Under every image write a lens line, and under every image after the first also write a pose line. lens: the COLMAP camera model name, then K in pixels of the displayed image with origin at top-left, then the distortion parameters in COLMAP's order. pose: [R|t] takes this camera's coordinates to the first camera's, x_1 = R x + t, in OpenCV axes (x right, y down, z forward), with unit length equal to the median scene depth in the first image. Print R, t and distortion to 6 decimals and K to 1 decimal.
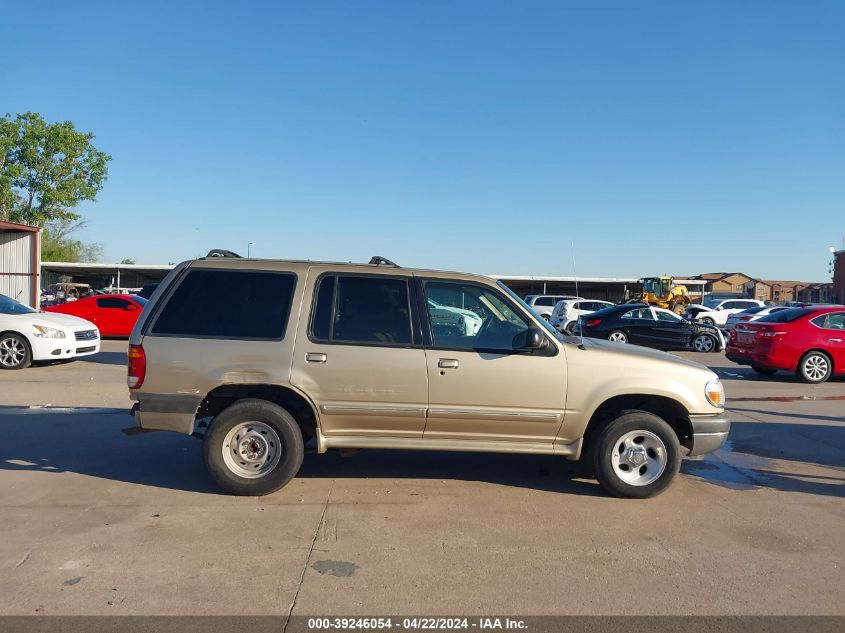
lens RADIAL K [[678.7, 0, 429.8], [0, 678.7, 328.5], [0, 0, 1]] dist [0.006481, -0.000540]
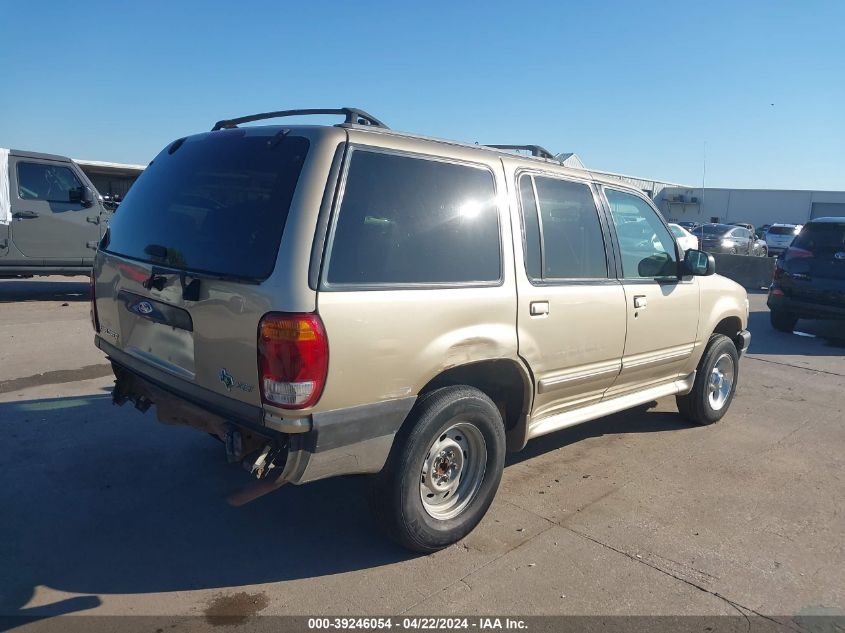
lens RADIAL K [[680.4, 0, 422.5], [0, 680.4, 316.5], [0, 0, 1]] dist [0.005627, 0.002898]
pose [[0.769759, -0.087181, 0.632353, -0.648450], [-0.001776, 0.990333, 0.138697, -0.037275], [-0.638332, -0.107886, 0.762163, 0.580713]]
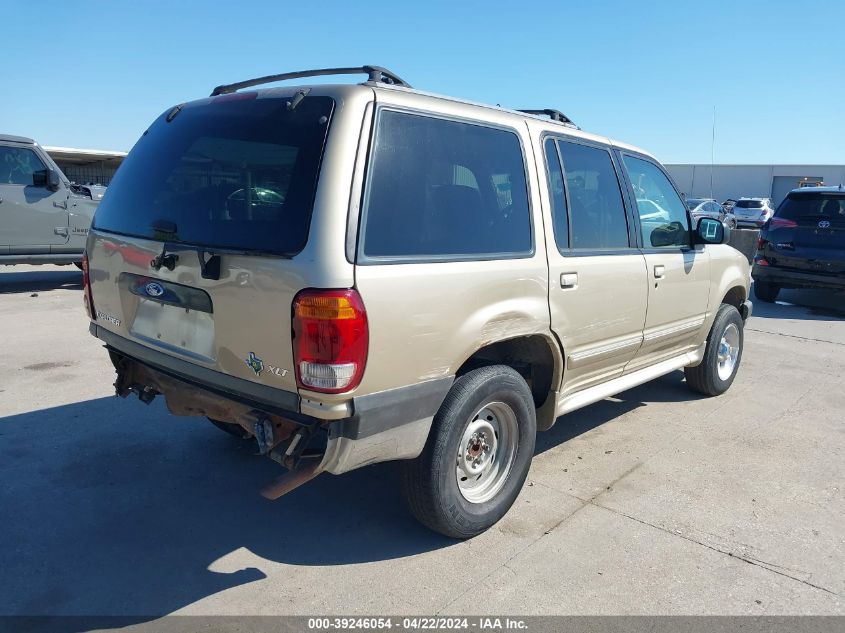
lens RADIAL K [[678.7, 0, 429.8], [0, 678.7, 328.5], [0, 0, 1]] dist [0.006481, -0.000540]
pose [[0.730286, -0.137857, 0.669087, -0.663467], [0.018611, 0.983078, 0.182237, -0.027062], [-0.682887, -0.120633, 0.720495, 0.639384]]
